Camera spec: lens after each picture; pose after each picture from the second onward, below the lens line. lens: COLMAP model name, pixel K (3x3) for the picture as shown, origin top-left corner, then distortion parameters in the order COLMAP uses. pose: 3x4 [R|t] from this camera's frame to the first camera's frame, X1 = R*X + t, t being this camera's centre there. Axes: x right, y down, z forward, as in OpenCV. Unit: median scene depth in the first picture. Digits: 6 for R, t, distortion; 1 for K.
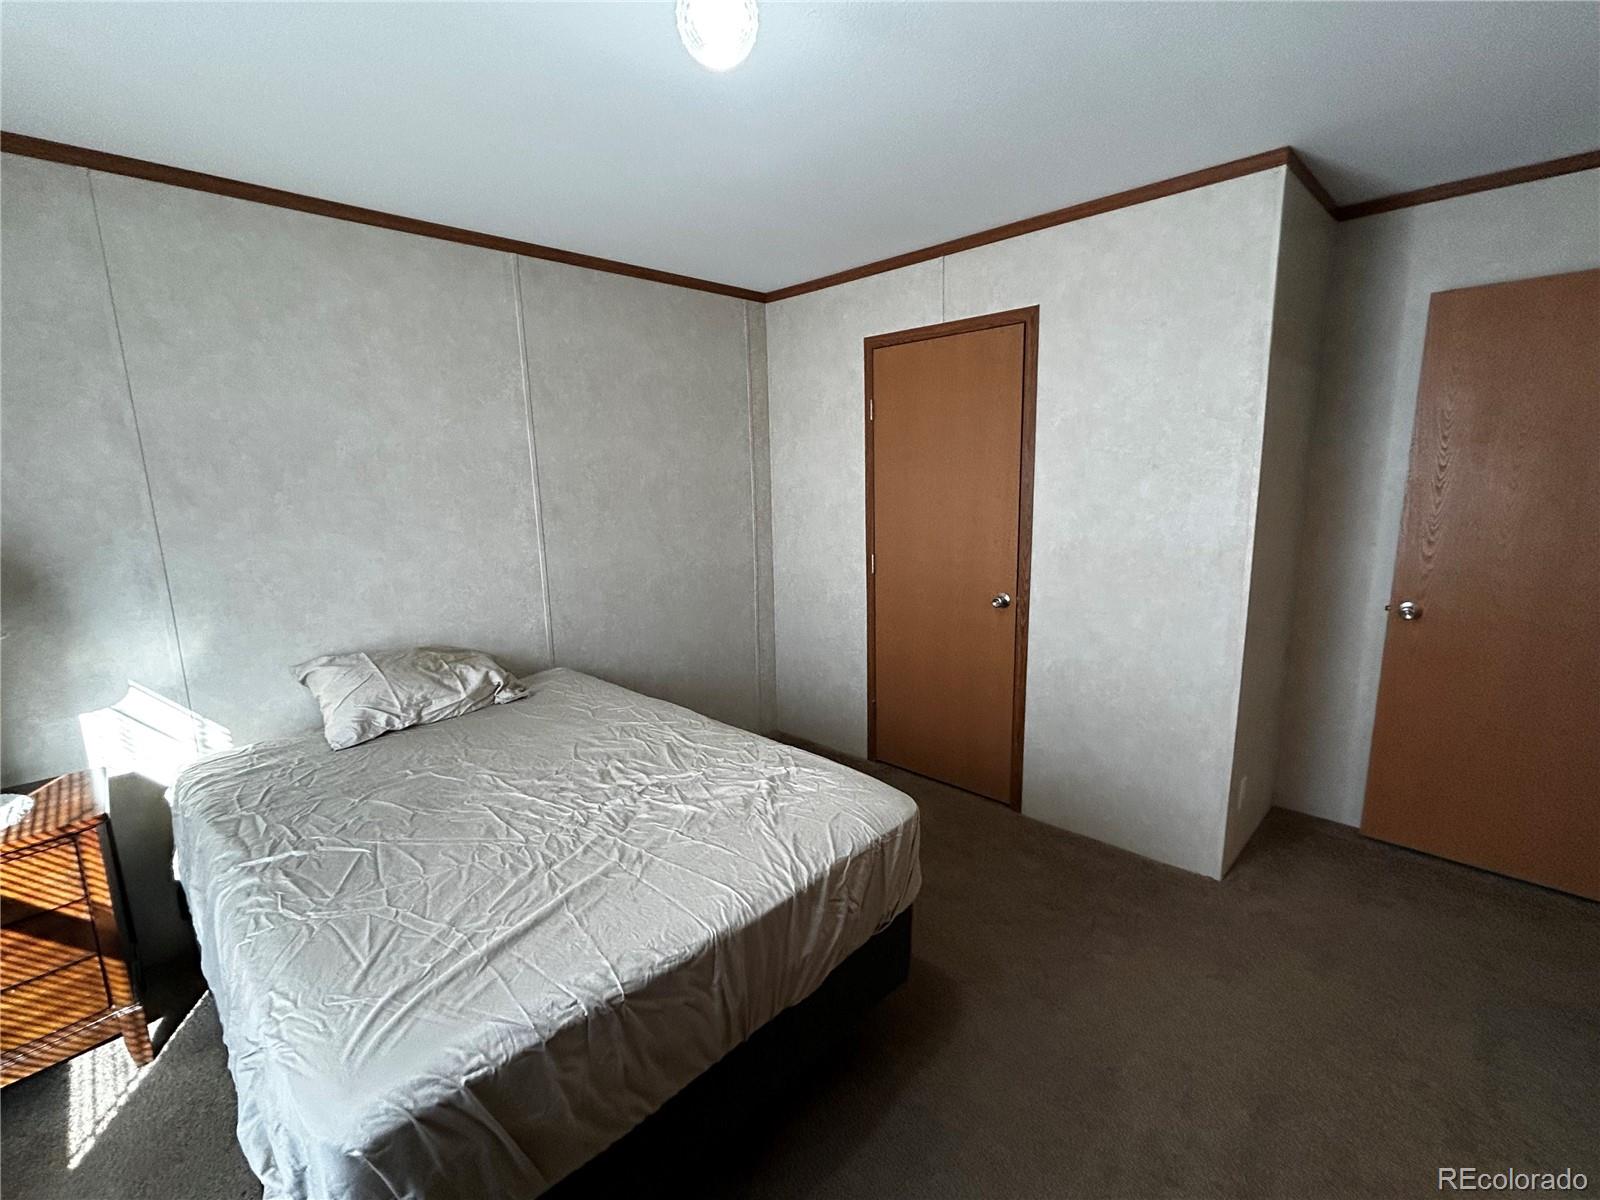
lens RADIAL K [[706.6, 0, 800.0], [0, 706.6, 600.0], [0, 0, 1]] dist [-0.003056, -0.000461]
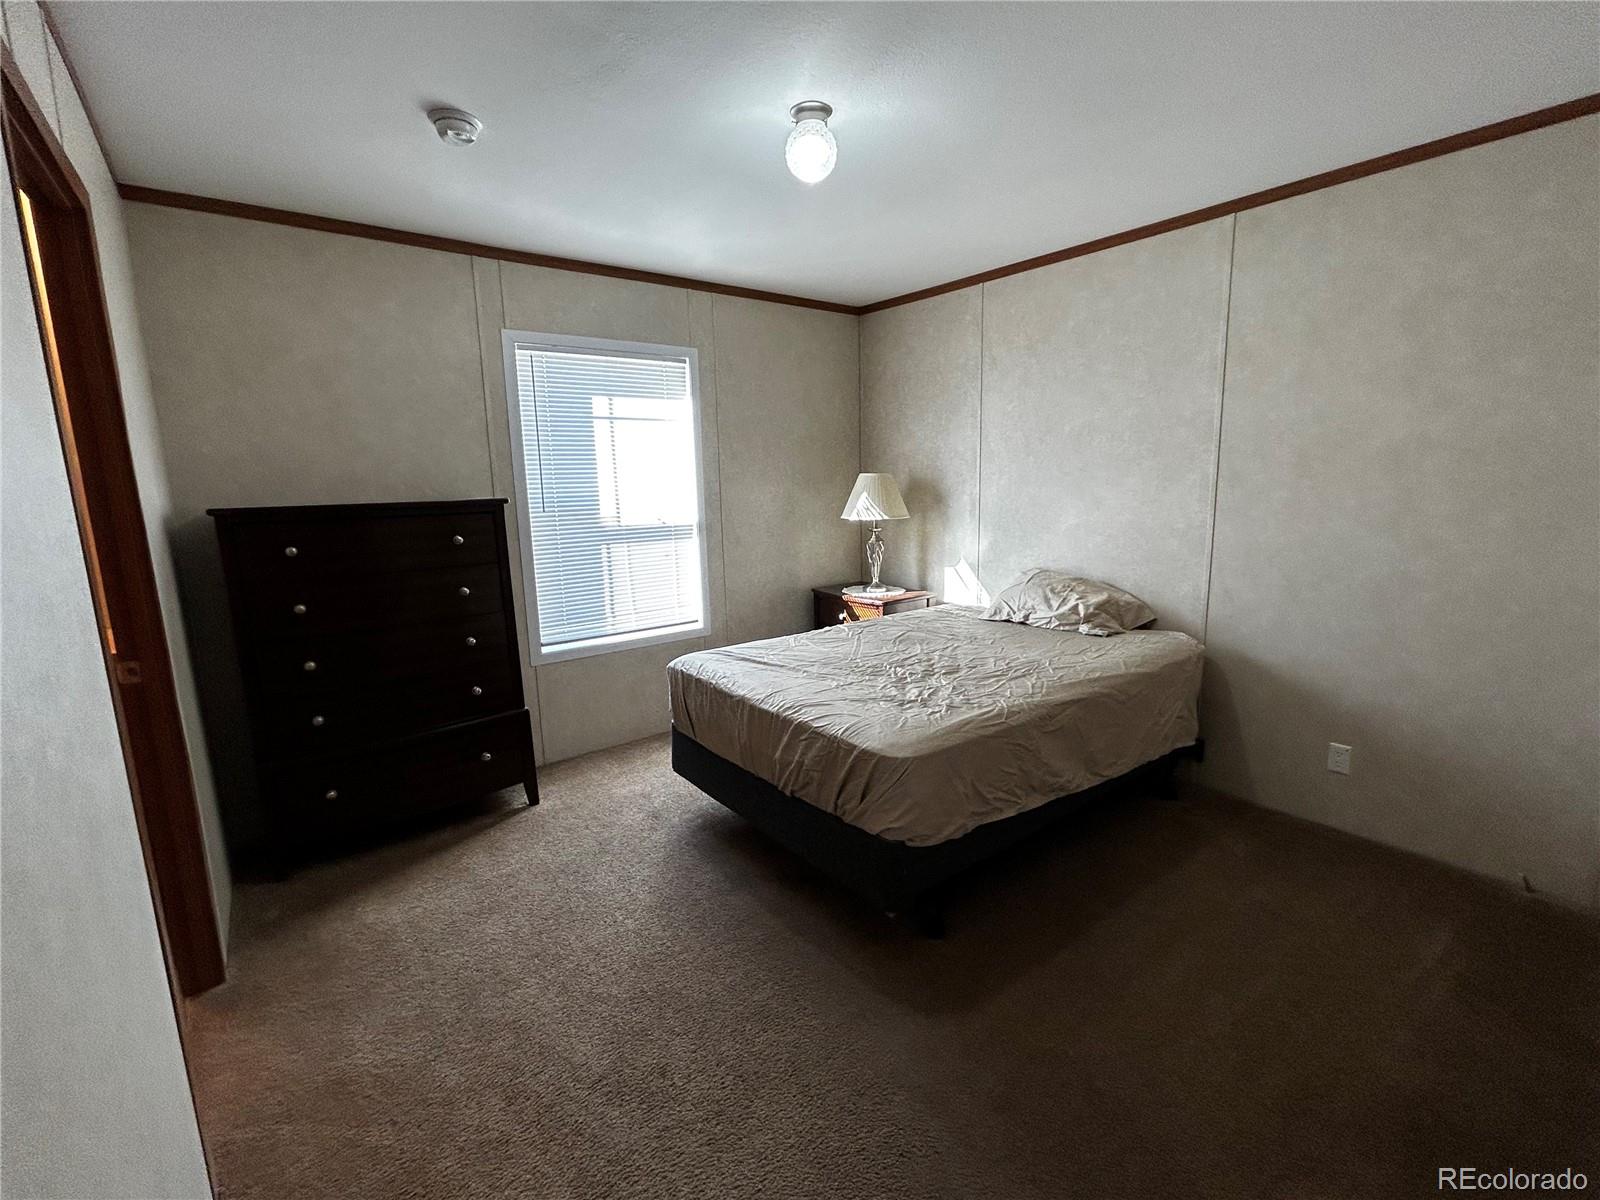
lens RADIAL K [[706.6, 0, 800.0], [0, 706.6, 600.0], [0, 0, 1]] dist [-0.003056, -0.000461]
pose [[-0.134122, 0.202129, -0.970132, 0.901809], [-0.139254, 0.965418, 0.220399, -0.120068], [0.981132, 0.164655, -0.101336, 0.704255]]
